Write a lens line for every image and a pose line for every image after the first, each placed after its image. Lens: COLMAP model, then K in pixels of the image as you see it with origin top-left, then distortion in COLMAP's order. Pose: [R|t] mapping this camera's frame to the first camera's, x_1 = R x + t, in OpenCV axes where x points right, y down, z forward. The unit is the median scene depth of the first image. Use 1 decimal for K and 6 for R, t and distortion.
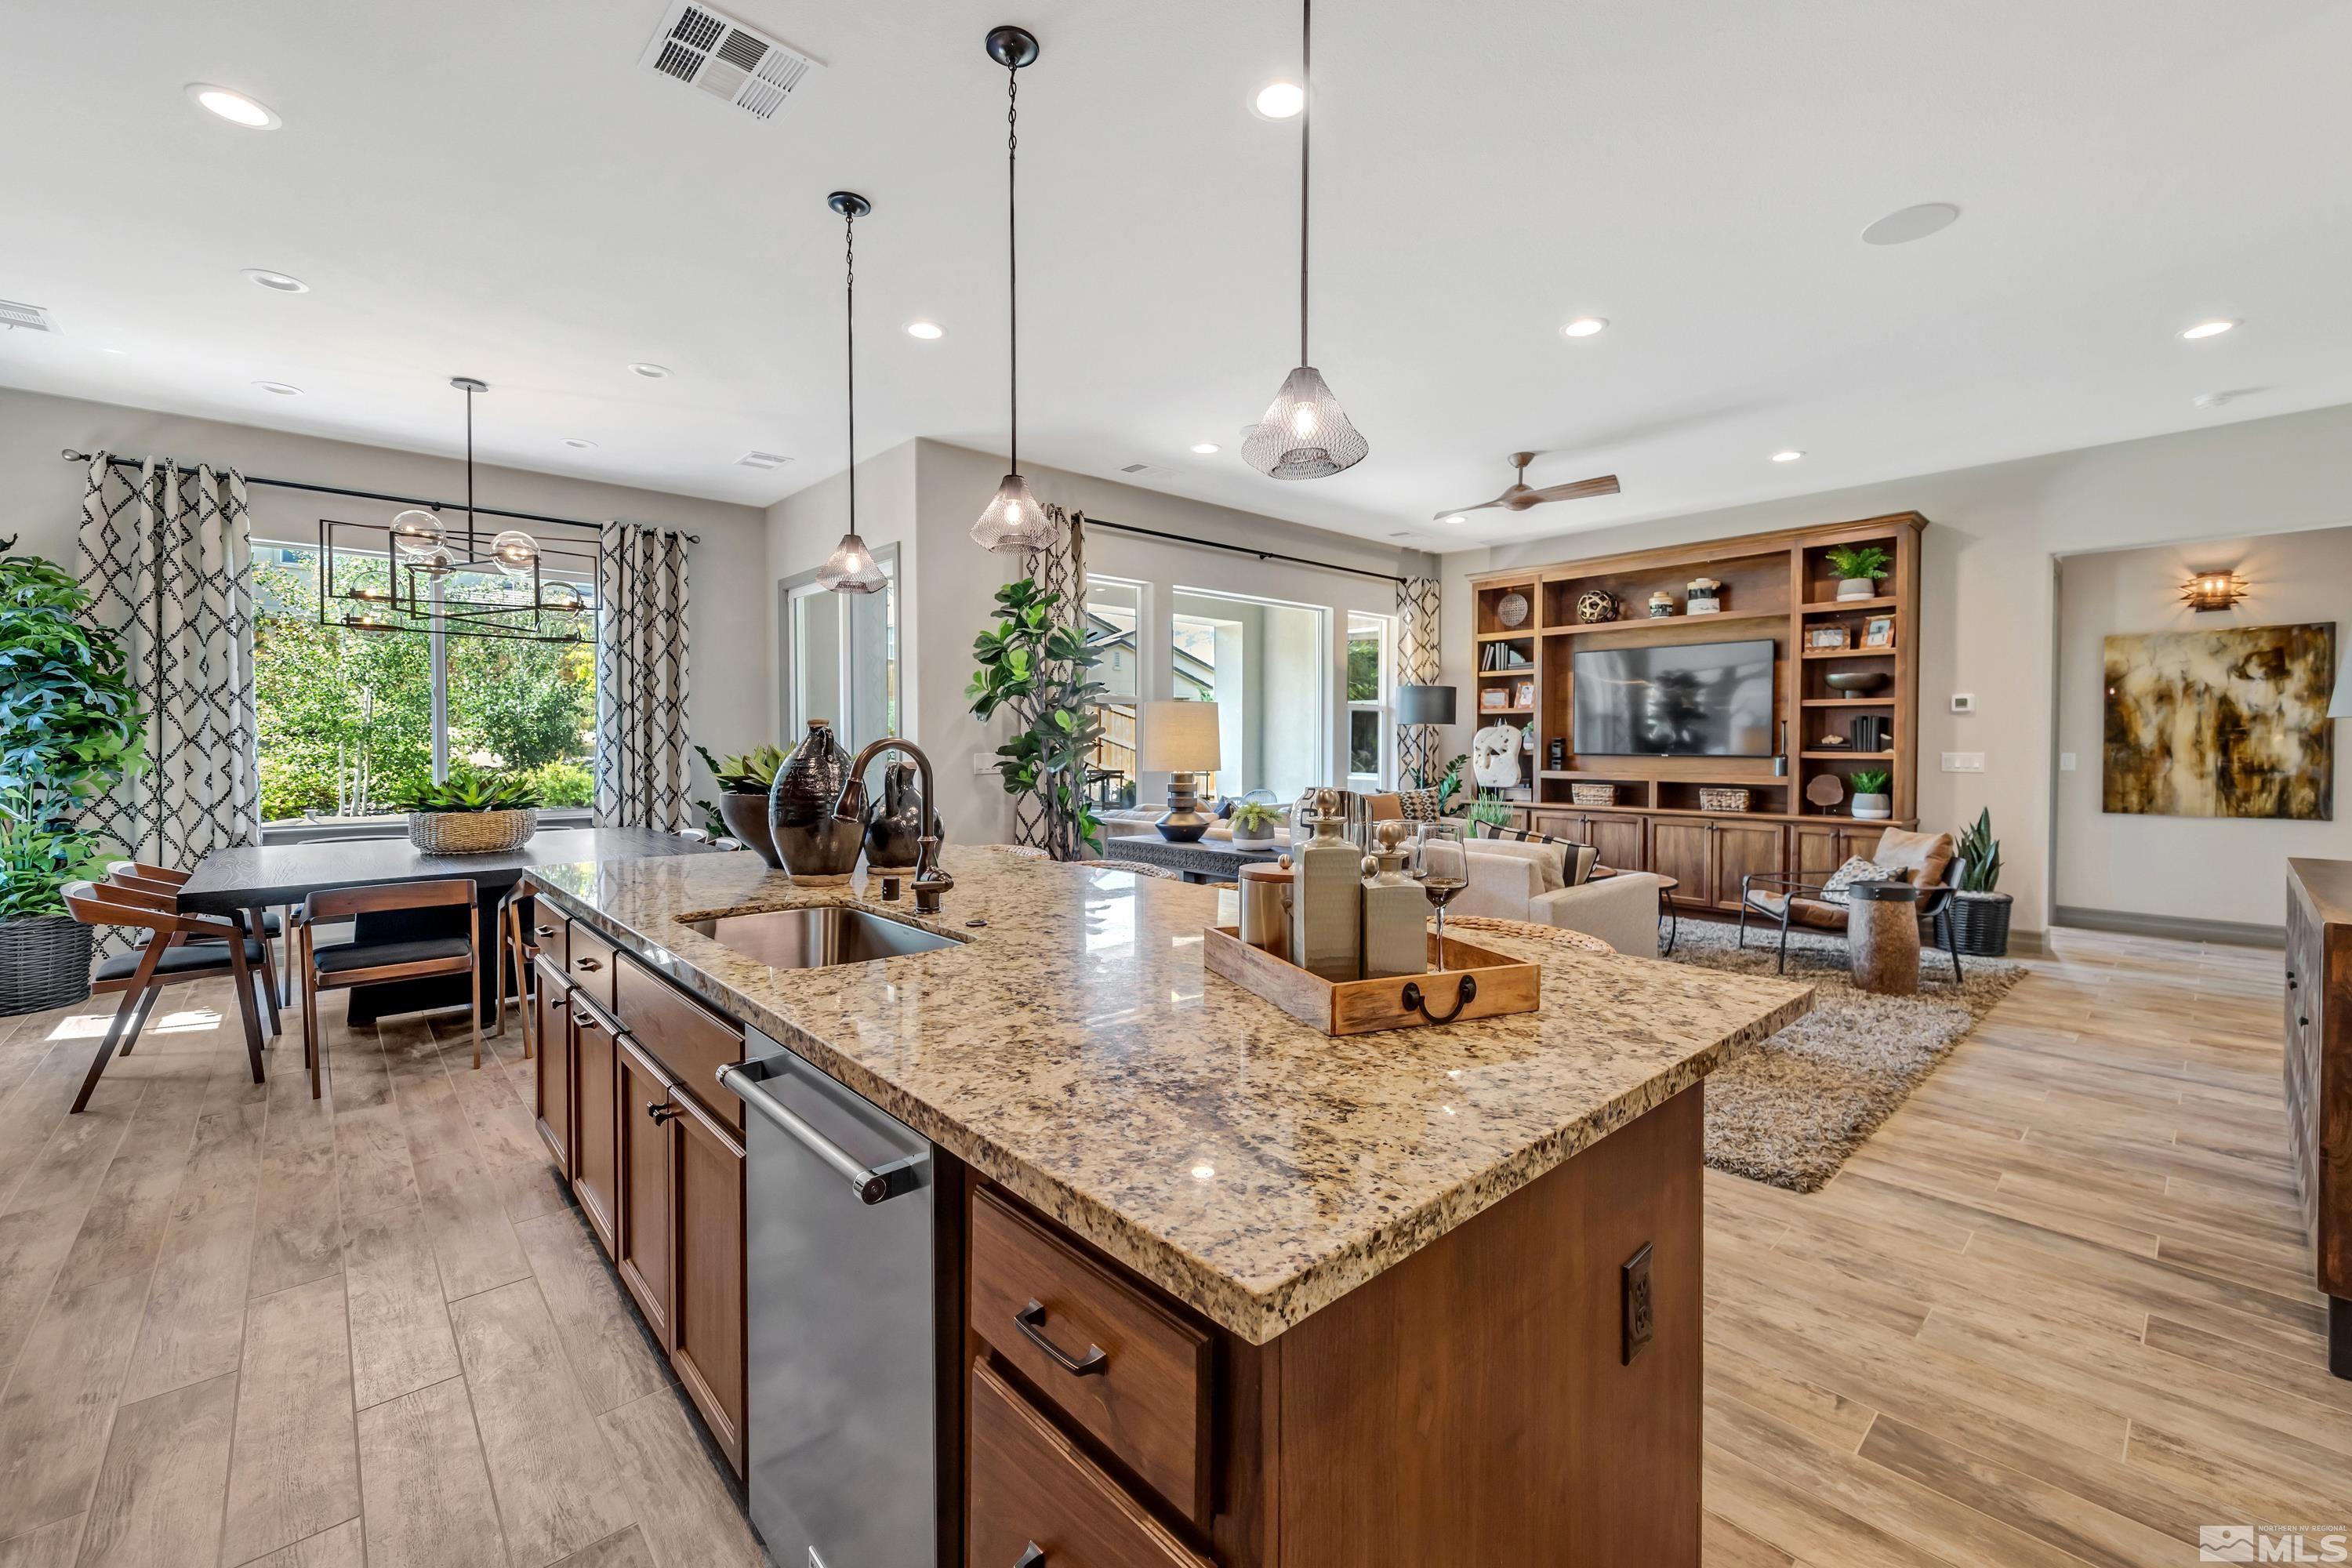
lens RADIAL K [[933.8, 0, 1182.8], [0, 933.8, 756.2], [0, 0, 1]] dist [0.000042, -0.000009]
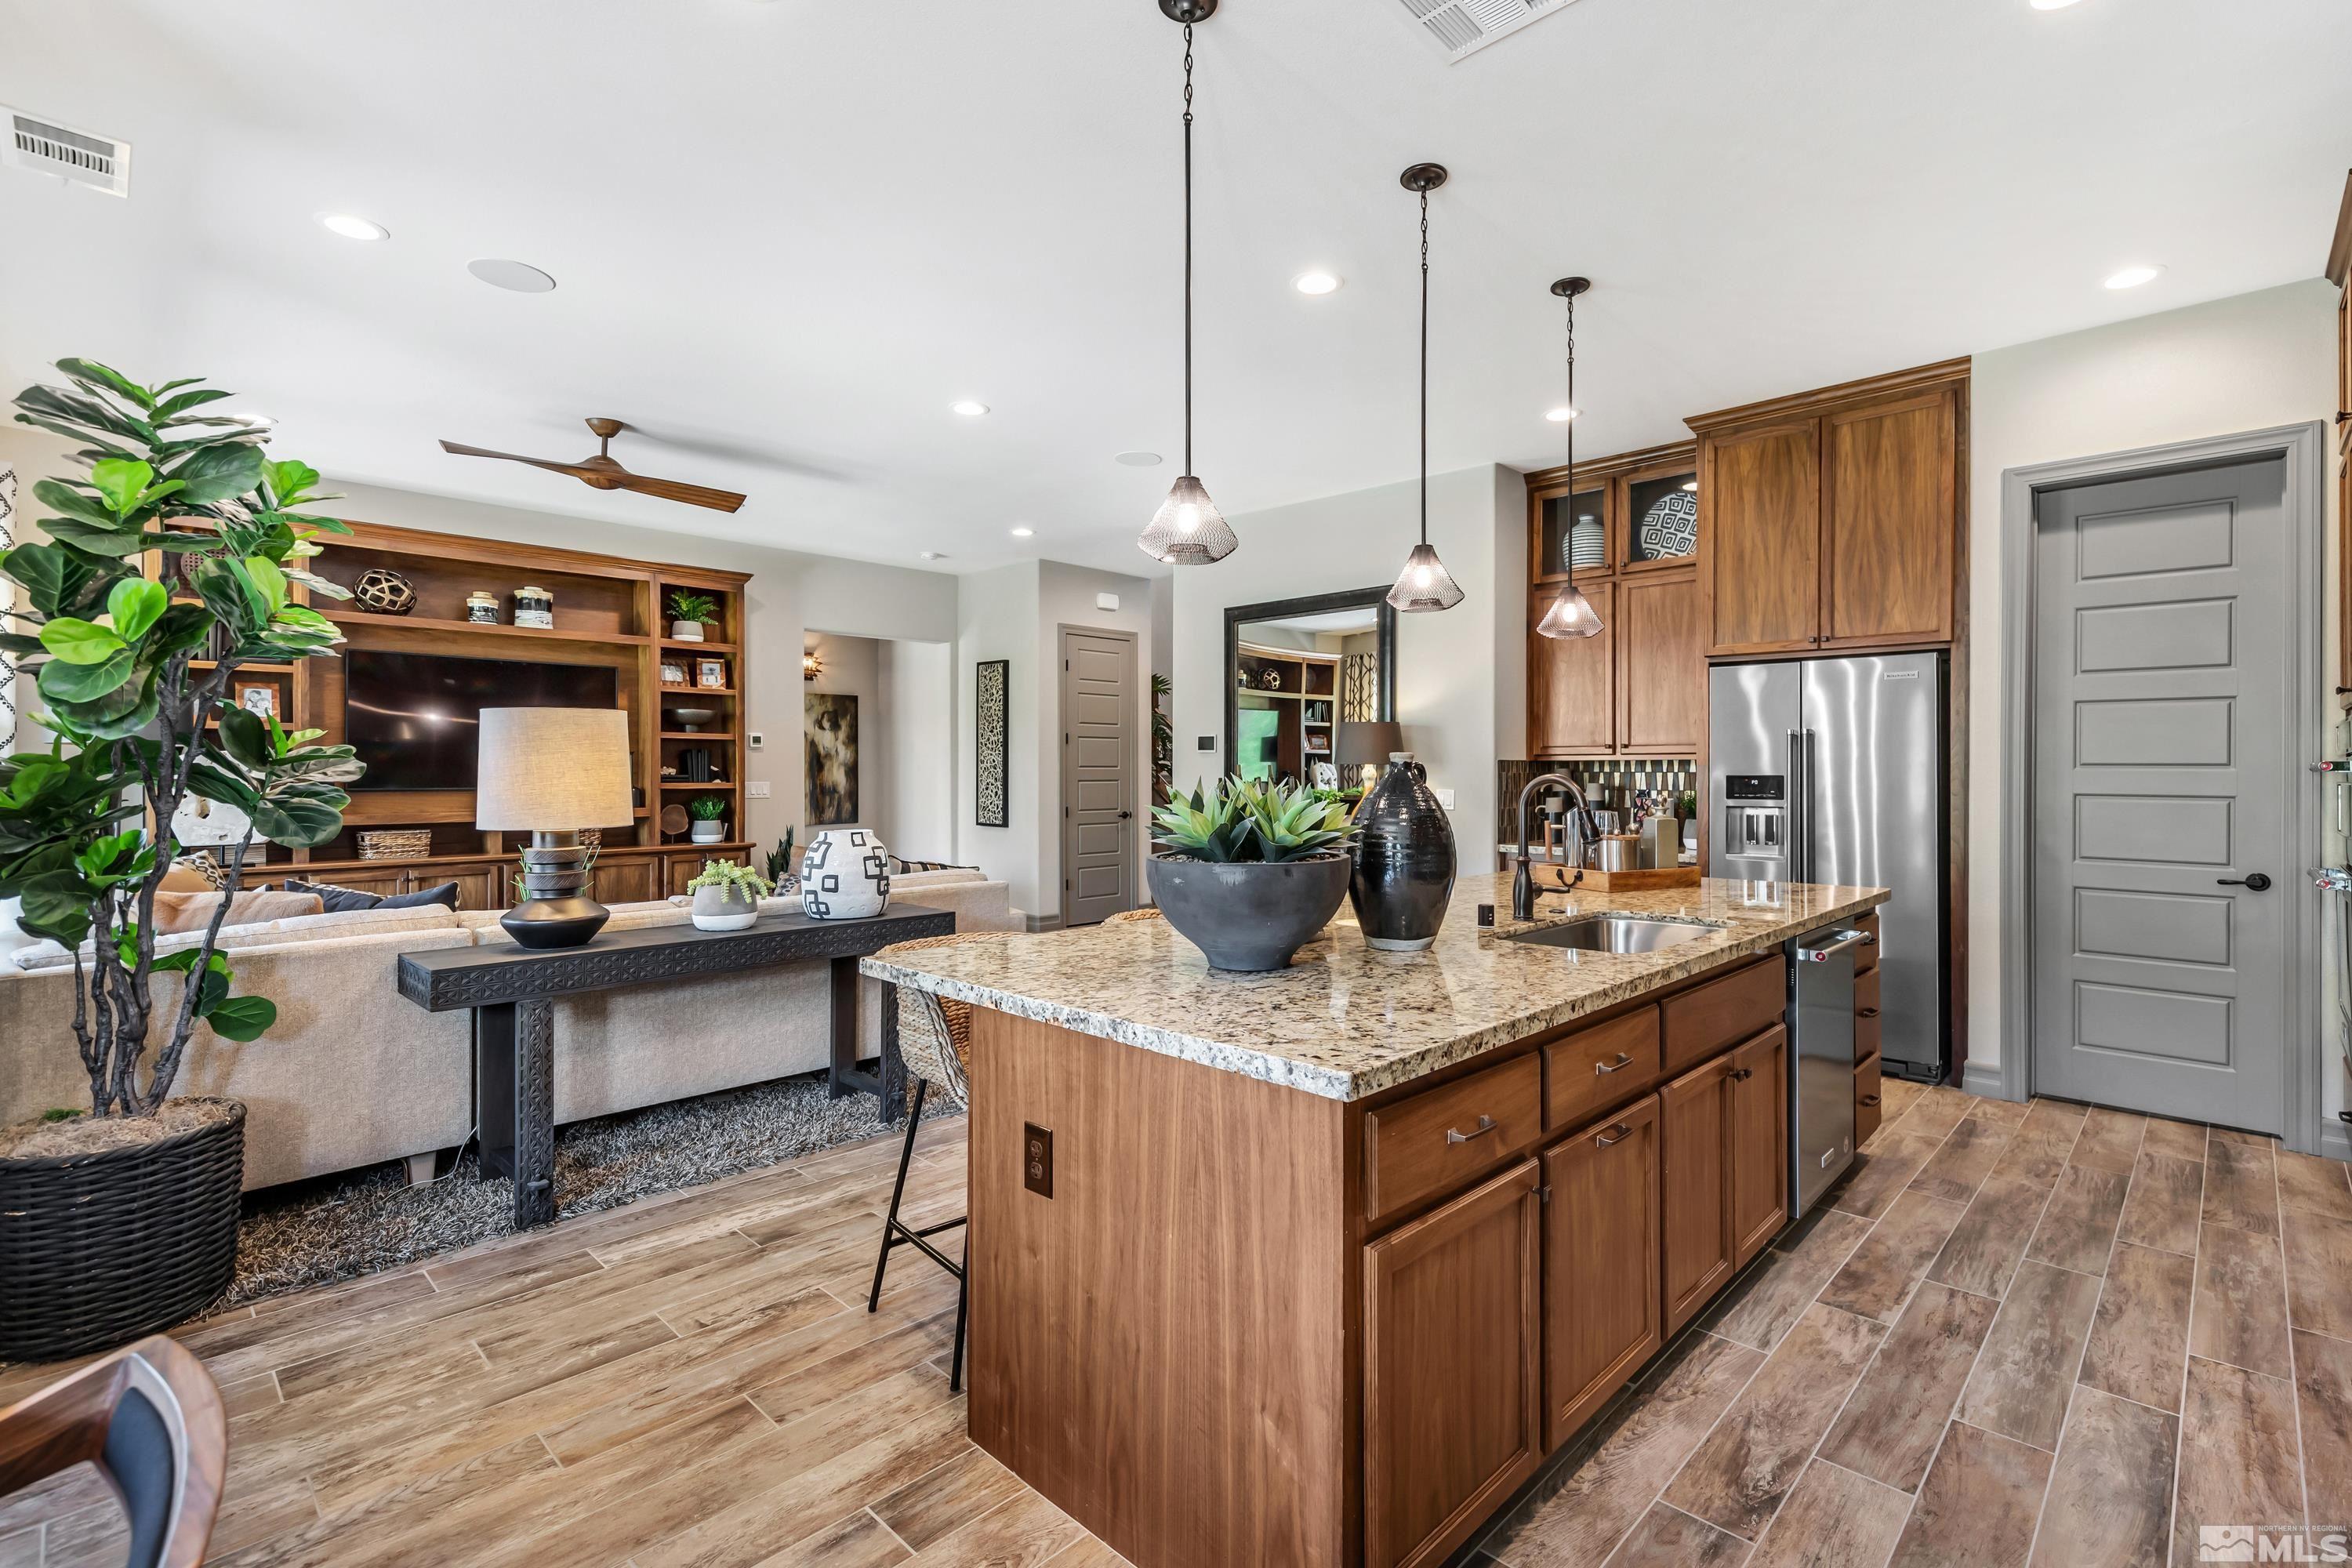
lens RADIAL K [[1085.4, 0, 1176.0], [0, 1085.4, 784.0], [0, 0, 1]] dist [0.002606, 0.000211]
pose [[-0.050782, -0.012844, 0.998627, -0.569848], [0.016178, 0.999776, 0.013682, -0.011108], [-0.998579, 0.016851, -0.050563, 0.519896]]
